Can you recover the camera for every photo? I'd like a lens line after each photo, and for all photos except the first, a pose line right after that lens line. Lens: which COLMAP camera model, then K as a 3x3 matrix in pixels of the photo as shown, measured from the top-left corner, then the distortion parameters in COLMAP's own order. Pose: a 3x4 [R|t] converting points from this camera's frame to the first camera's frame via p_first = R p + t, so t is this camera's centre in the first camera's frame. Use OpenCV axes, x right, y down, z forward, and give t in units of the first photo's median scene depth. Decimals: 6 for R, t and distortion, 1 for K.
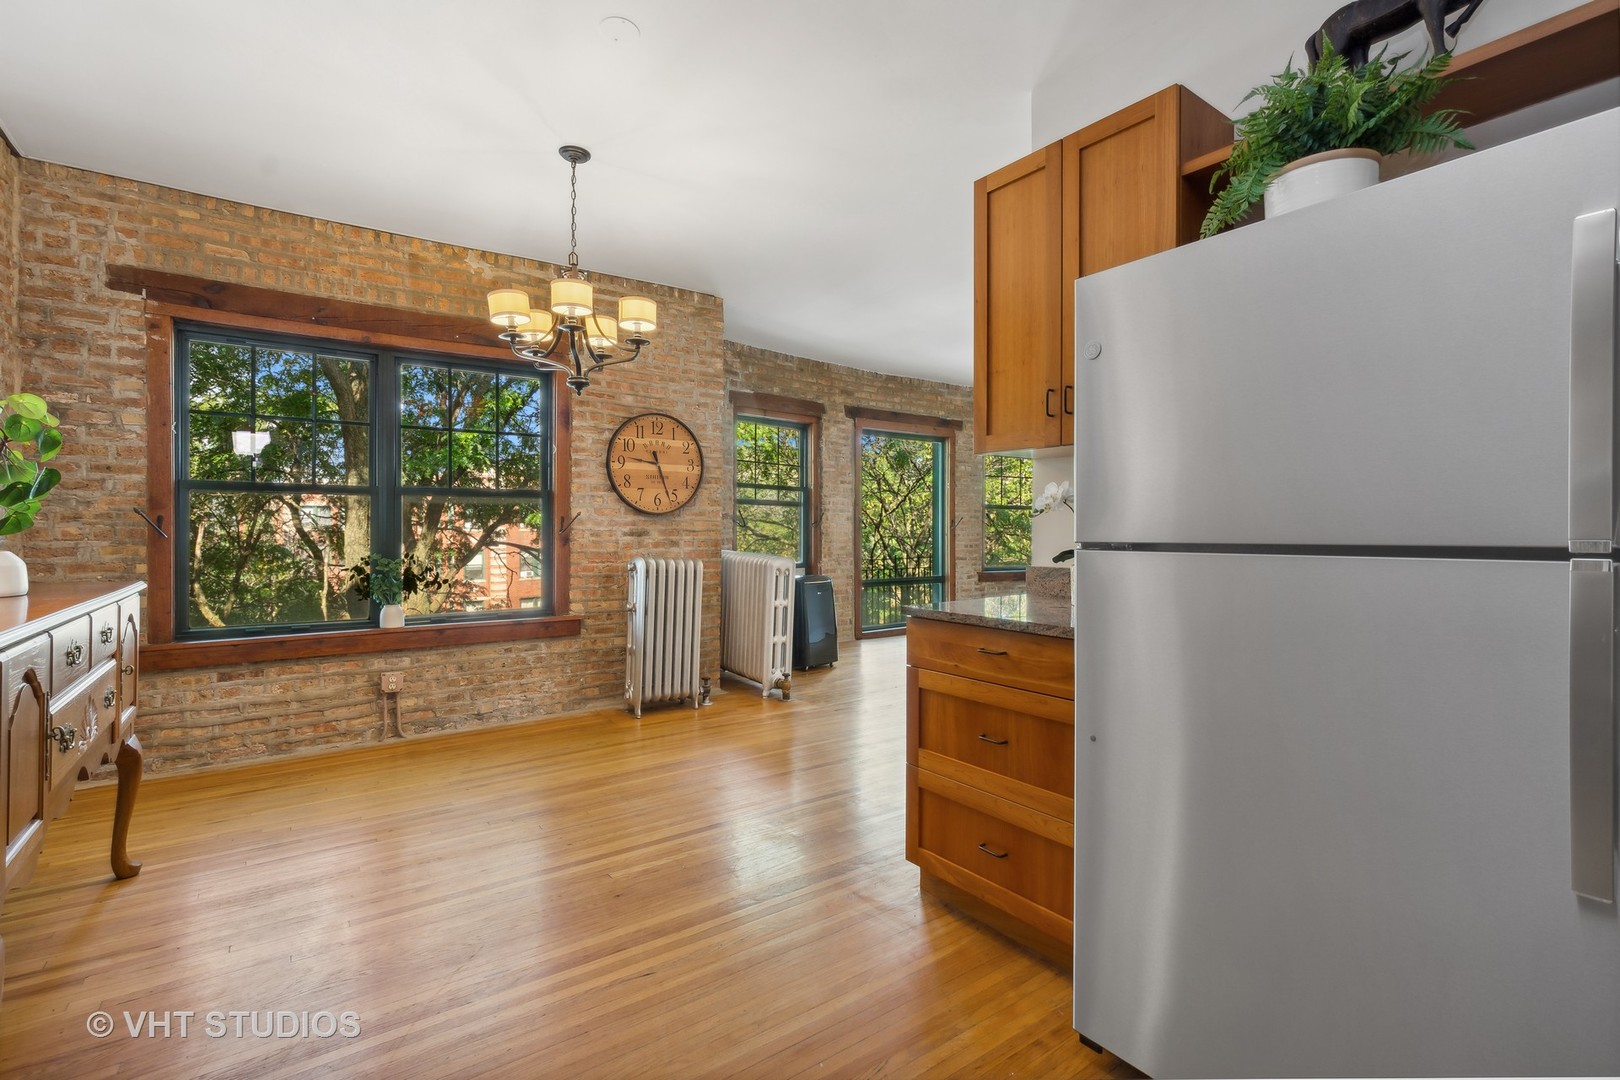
lens RADIAL K [[728.5, 0, 802.5], [0, 728.5, 533.5], [0, 0, 1]] dist [-0.001610, -0.000118]
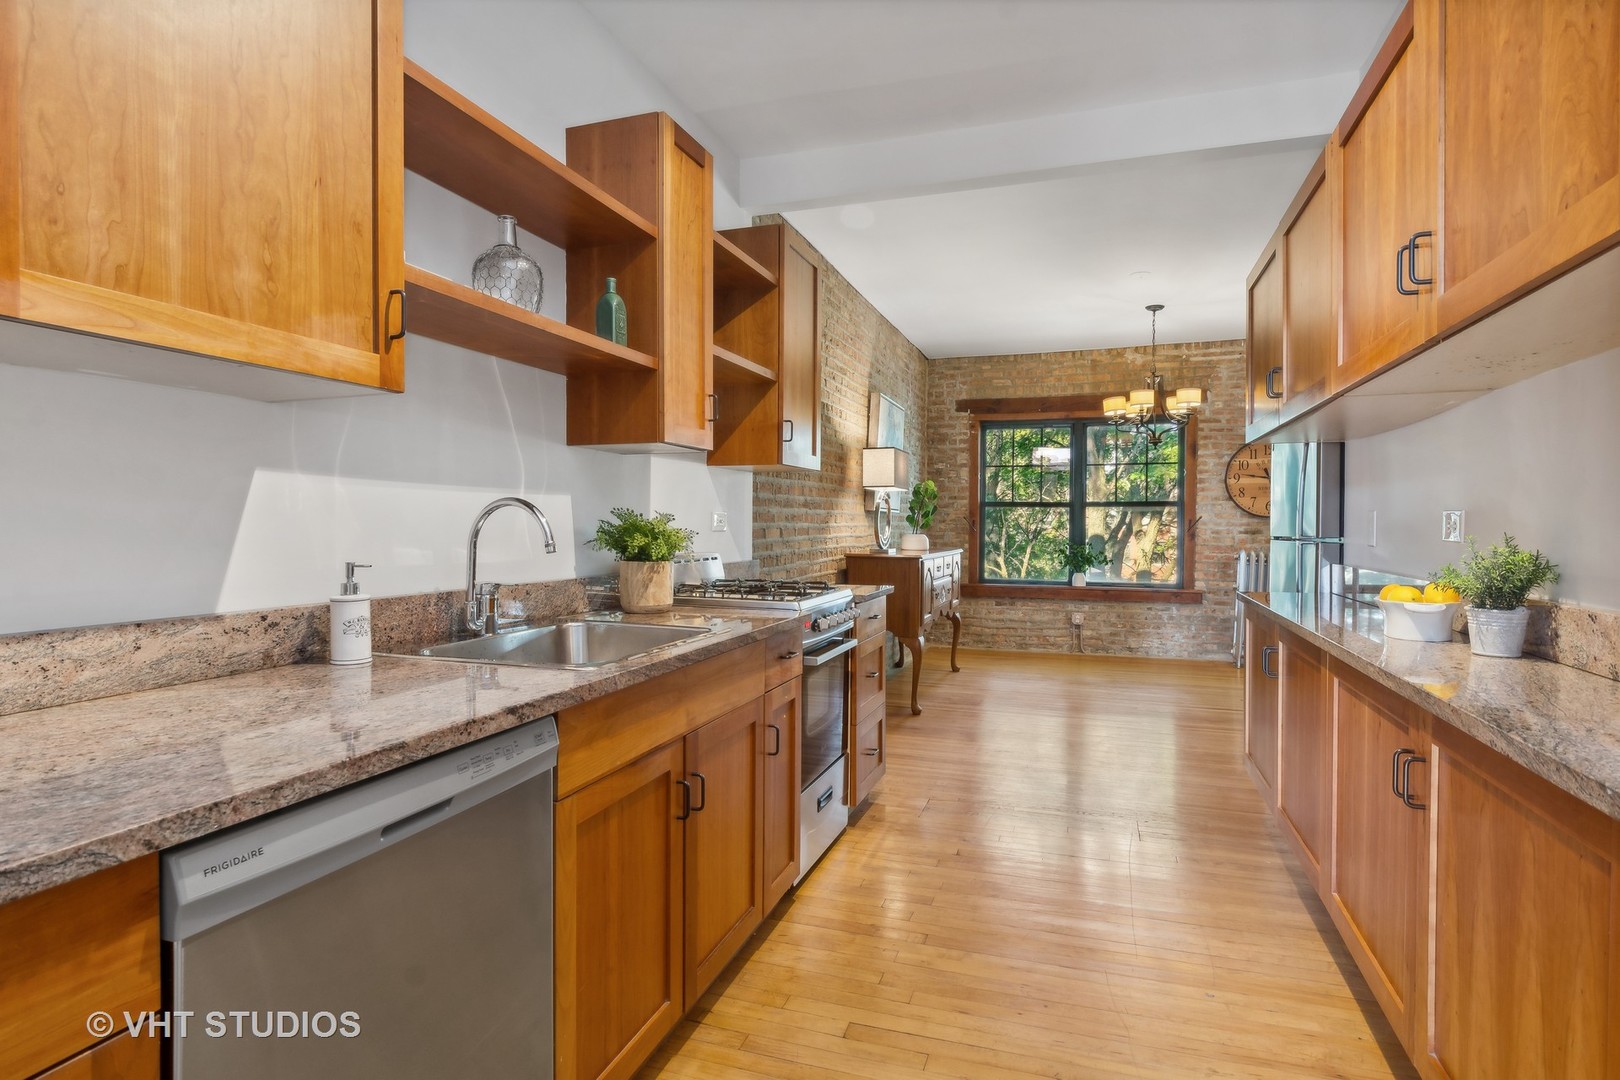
lens RADIAL K [[858.5, 0, 811.1], [0, 858.5, 533.7], [0, 0, 1]] dist [0.004746, 0.000149]
pose [[0.582533, 0.014146, -0.812684, 0.591802], [-0.010640, 0.999896, 0.009779, -0.003934], [0.812737, 0.002950, 0.582623, -0.565125]]
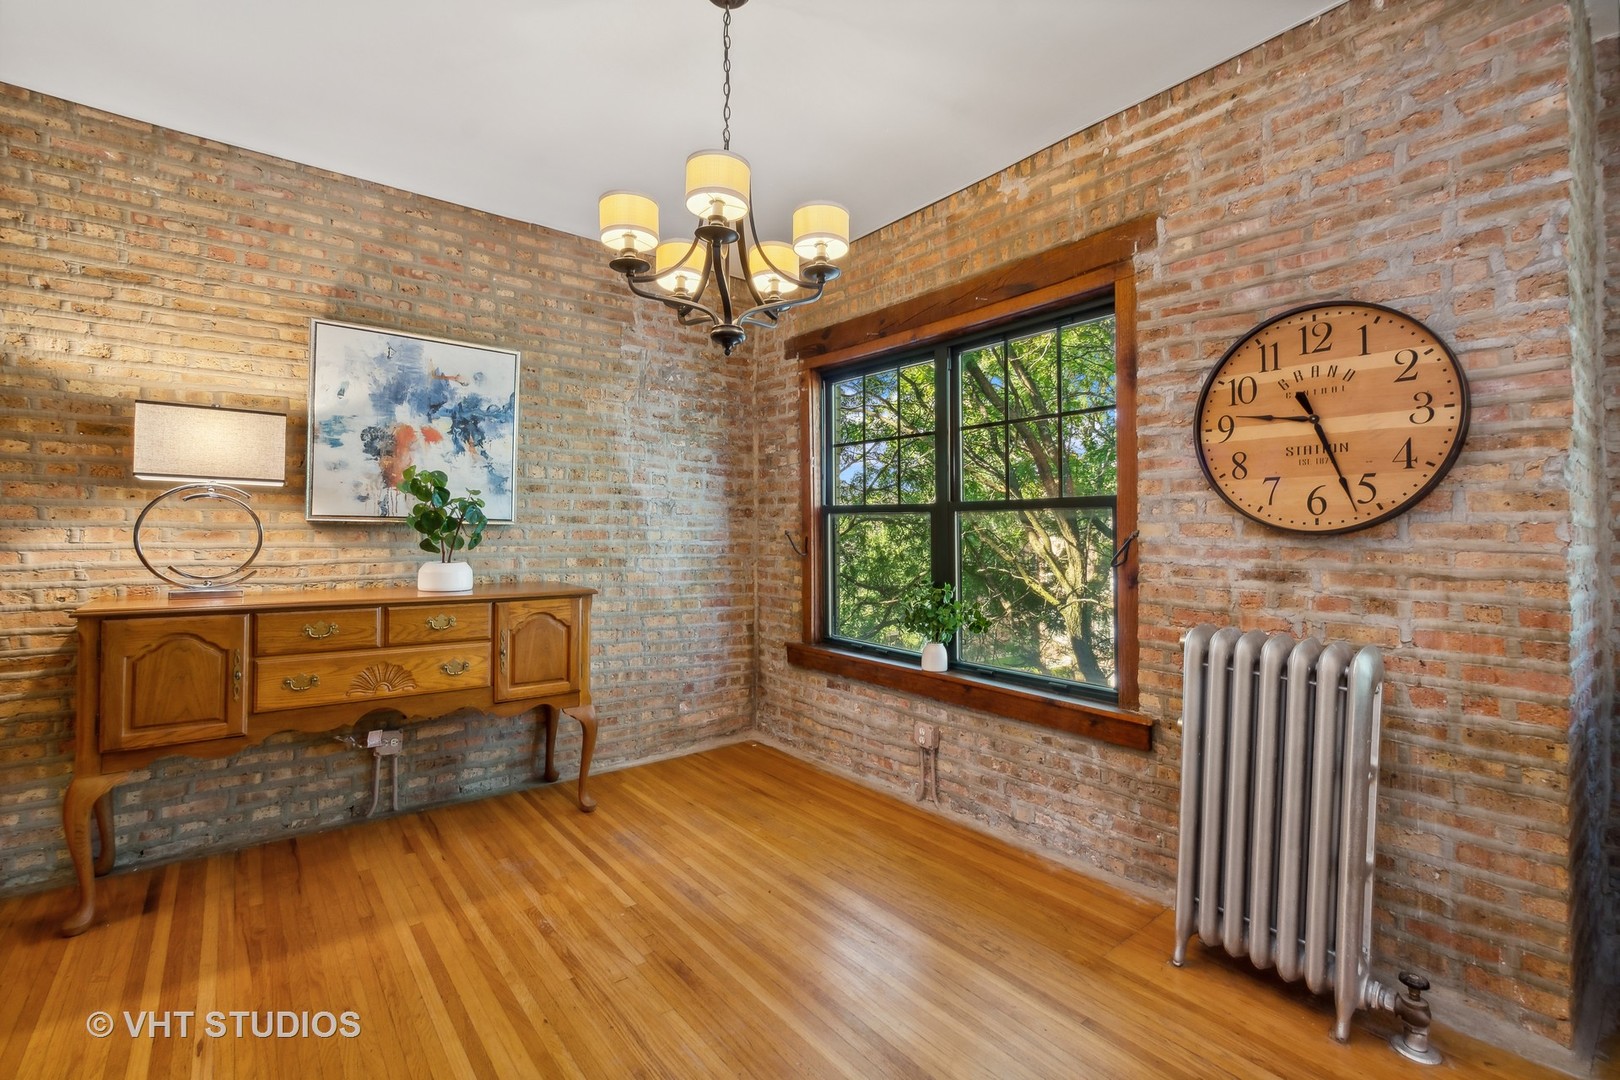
lens RADIAL K [[728.5, 0, 804.7], [0, 728.5, 517.8], [0, 0, 1]] dist [-0.001610, -0.000118]
pose [[0.046053, -0.015967, -0.998811, 0.235767], [-0.011041, 0.999803, -0.016492, -0.027032], [0.998878, 0.011787, 0.045868, 0.707817]]
